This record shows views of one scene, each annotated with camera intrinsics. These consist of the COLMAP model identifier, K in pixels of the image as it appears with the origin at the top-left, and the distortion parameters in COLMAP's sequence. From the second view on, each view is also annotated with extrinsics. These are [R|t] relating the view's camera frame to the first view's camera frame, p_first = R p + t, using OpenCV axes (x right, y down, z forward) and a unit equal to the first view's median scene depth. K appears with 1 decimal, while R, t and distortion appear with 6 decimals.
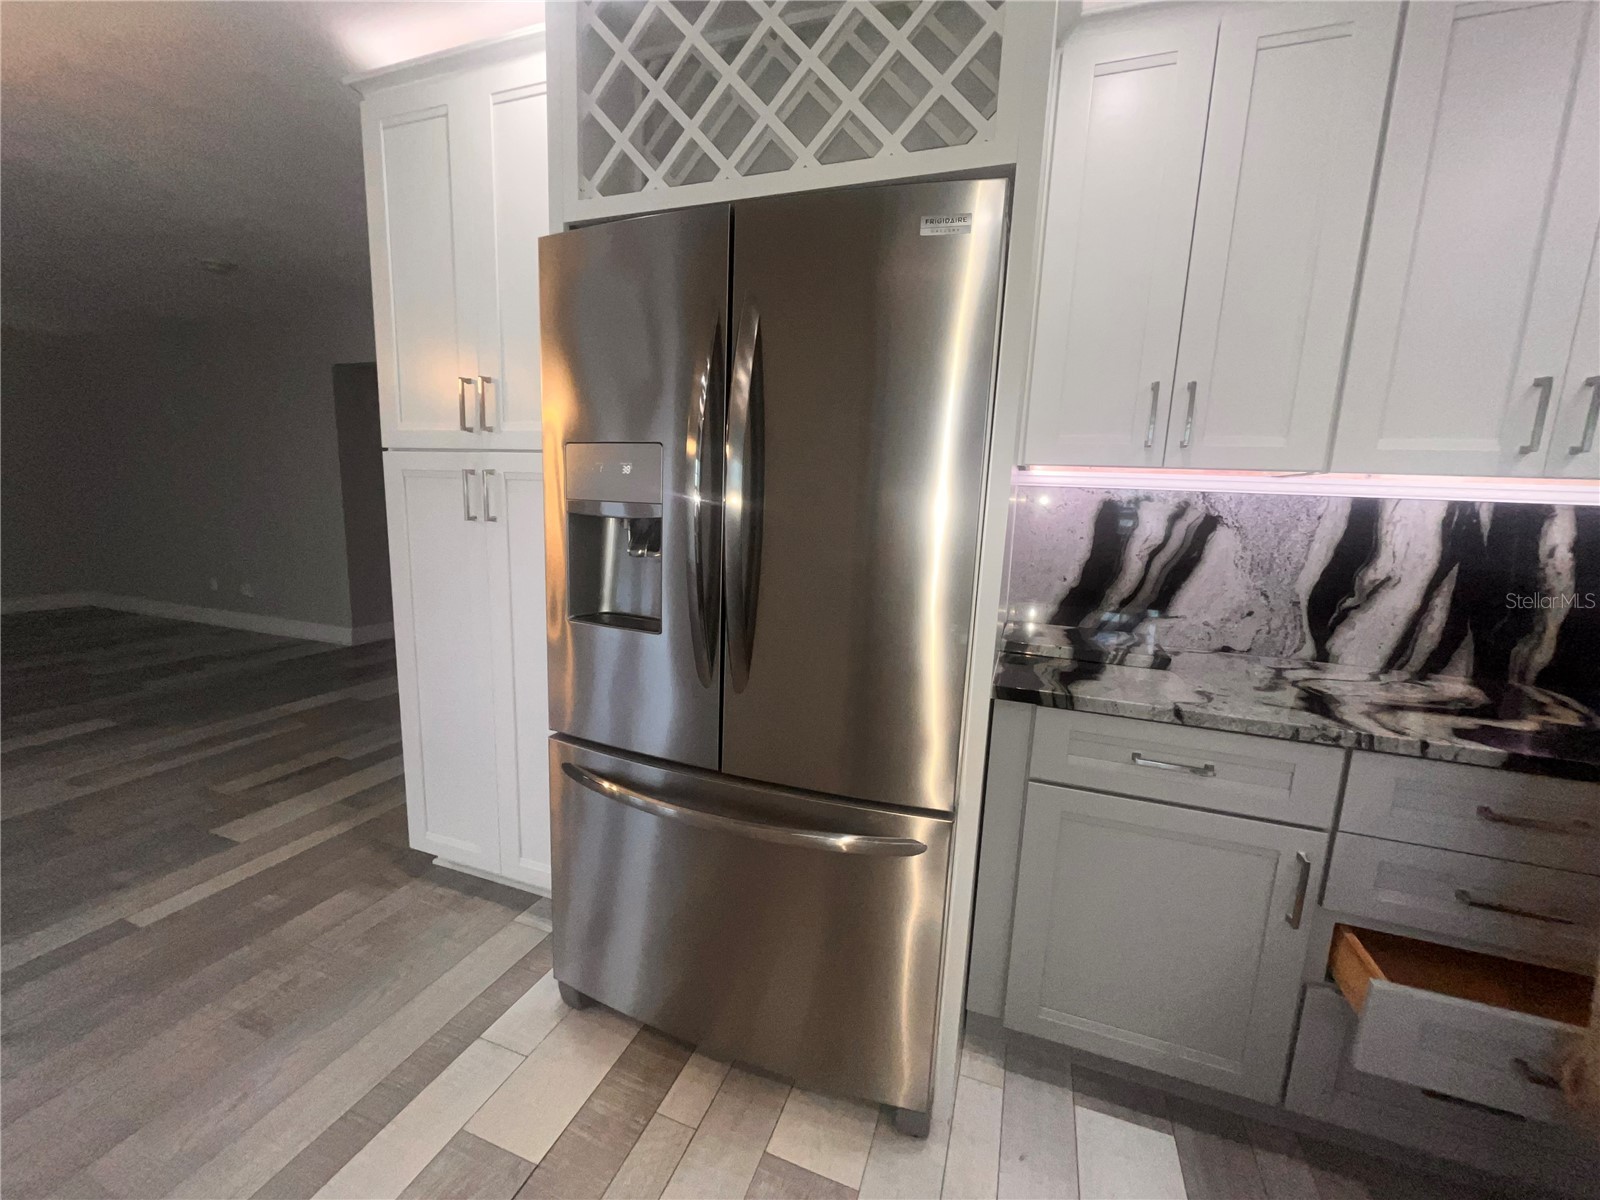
lens RADIAL K [[644.8, 0, 833.5], [0, 644.8, 606.0], [0, 0, 1]] dist [0.000168, -0.000871]
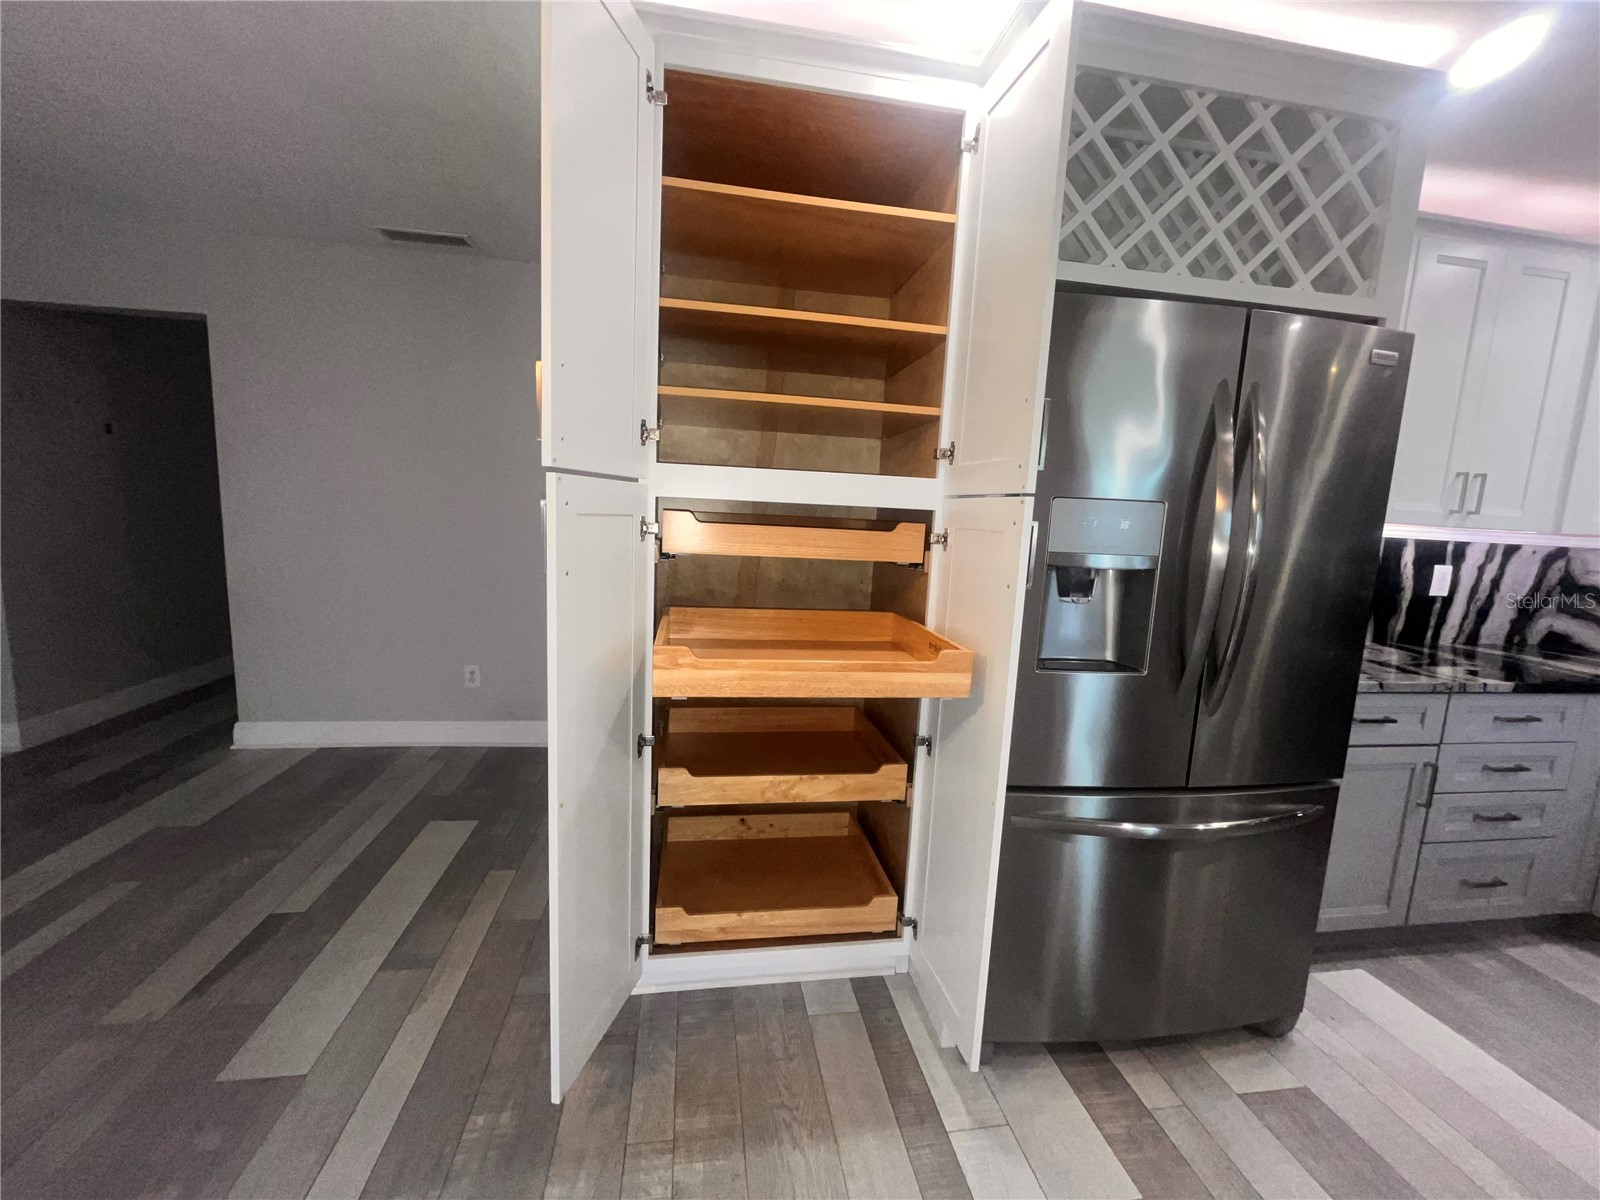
lens RADIAL K [[644.8, 0, 797.1], [0, 644.8, 603.2], [0, 0, 1]] dist [0.000168, -0.000871]
pose [[0.871429, -0.064528, 0.486259, -1.222701], [0.068530, 0.997603, 0.009571, -0.118328], [-0.485712, 0.024983, 0.873762, 0.300907]]
